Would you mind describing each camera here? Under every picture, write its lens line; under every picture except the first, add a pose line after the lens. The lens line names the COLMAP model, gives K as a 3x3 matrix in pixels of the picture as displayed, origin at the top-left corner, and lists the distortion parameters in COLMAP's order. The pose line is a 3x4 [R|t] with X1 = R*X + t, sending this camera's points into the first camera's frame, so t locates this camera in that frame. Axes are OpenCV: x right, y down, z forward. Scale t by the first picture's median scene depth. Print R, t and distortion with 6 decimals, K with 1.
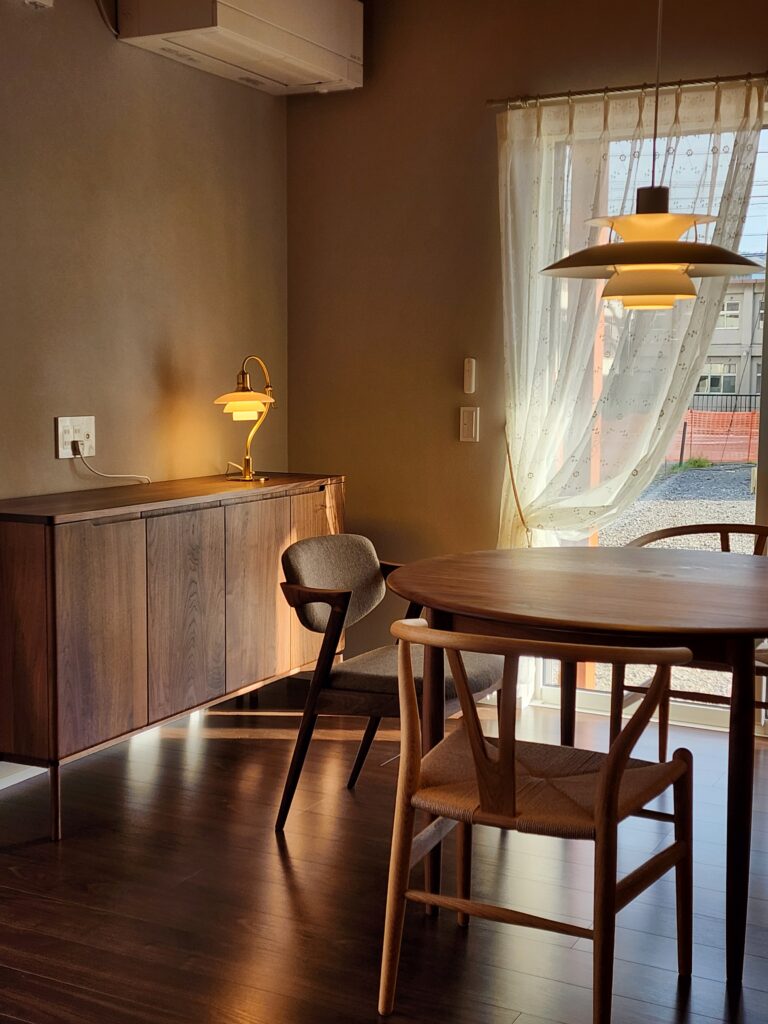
lens RADIAL K [[1337.1, 0, 422.6], [0, 1337.1, 515.2], [0, 0, 1]] dist [0.048525, -0.038597]
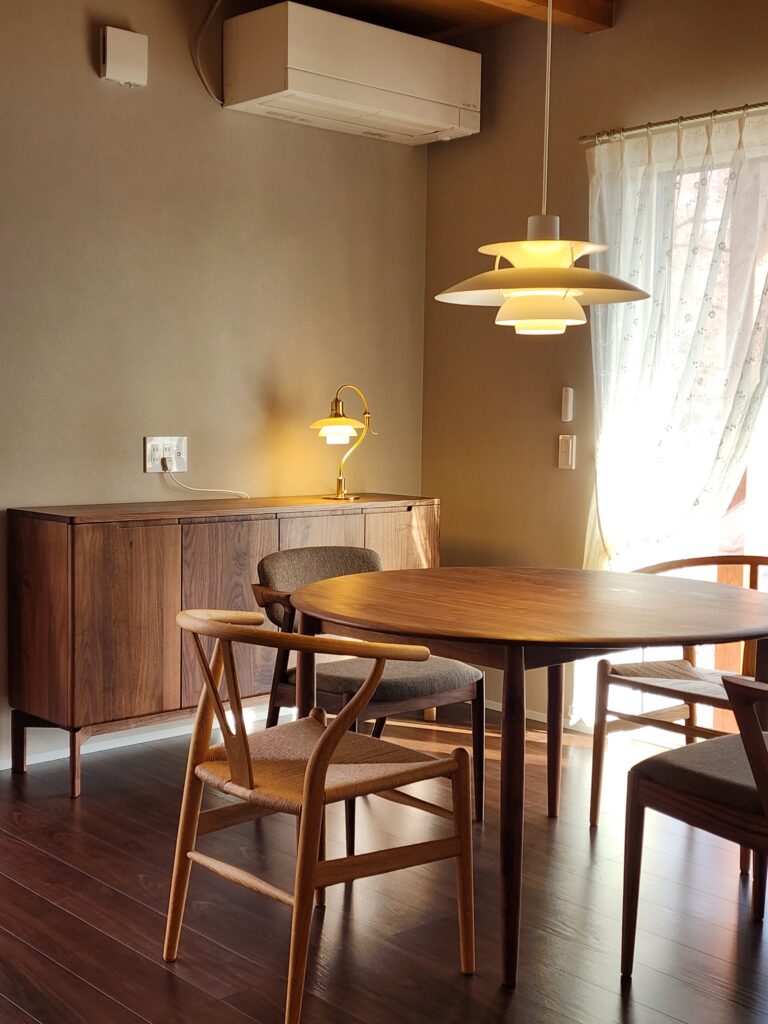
lens RADIAL K [[1337.1, 0, 422.6], [0, 1337.1, 515.2], [0, 0, 1]] dist [0.048525, -0.038597]
pose [[0.935225, 0.033445, -0.352471, 0.342248], [-0.045273, 0.998653, -0.025366, 0.012427], [0.351148, 0.039680, 0.935479, 0.010275]]
